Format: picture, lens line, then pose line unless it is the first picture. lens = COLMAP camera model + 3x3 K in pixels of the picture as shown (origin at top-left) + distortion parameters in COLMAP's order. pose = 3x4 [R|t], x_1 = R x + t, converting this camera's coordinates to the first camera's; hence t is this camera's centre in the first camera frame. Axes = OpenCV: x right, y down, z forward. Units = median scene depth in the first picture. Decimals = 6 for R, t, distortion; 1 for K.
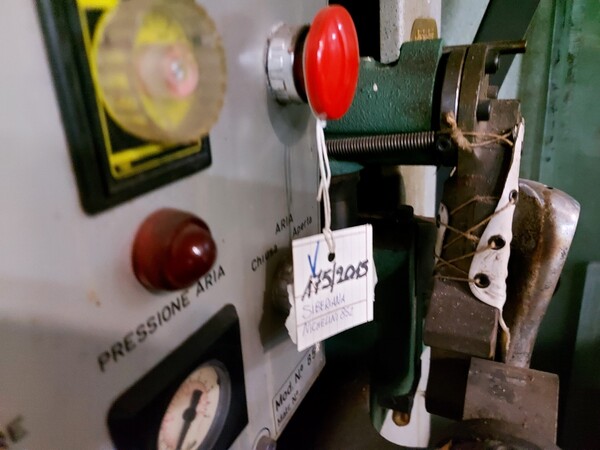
lens RADIAL K [[431.8, 0, 300.0], [0, 431.8, 225.0], [0, 0, 1]] dist [0.089774, -0.092018]
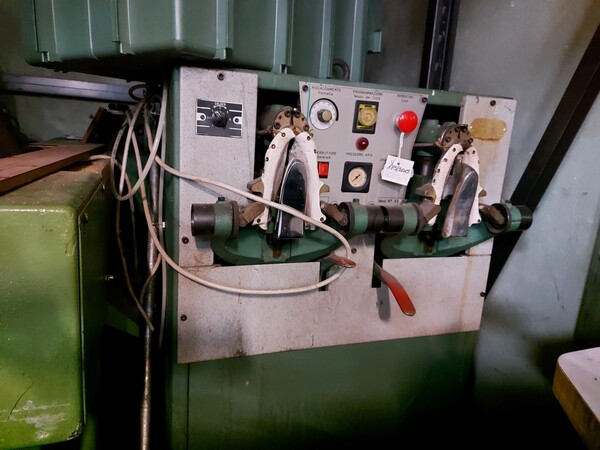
lens RADIAL K [[431.8, 0, 300.0], [0, 431.8, 225.0], [0, 0, 1]] dist [0.089774, -0.092018]
pose [[0.712103, 0.274531, -0.646175, 2.507729], [-0.378020, 0.925502, -0.023384, 1.189670], [0.591617, 0.260919, 0.762831, -2.929103]]
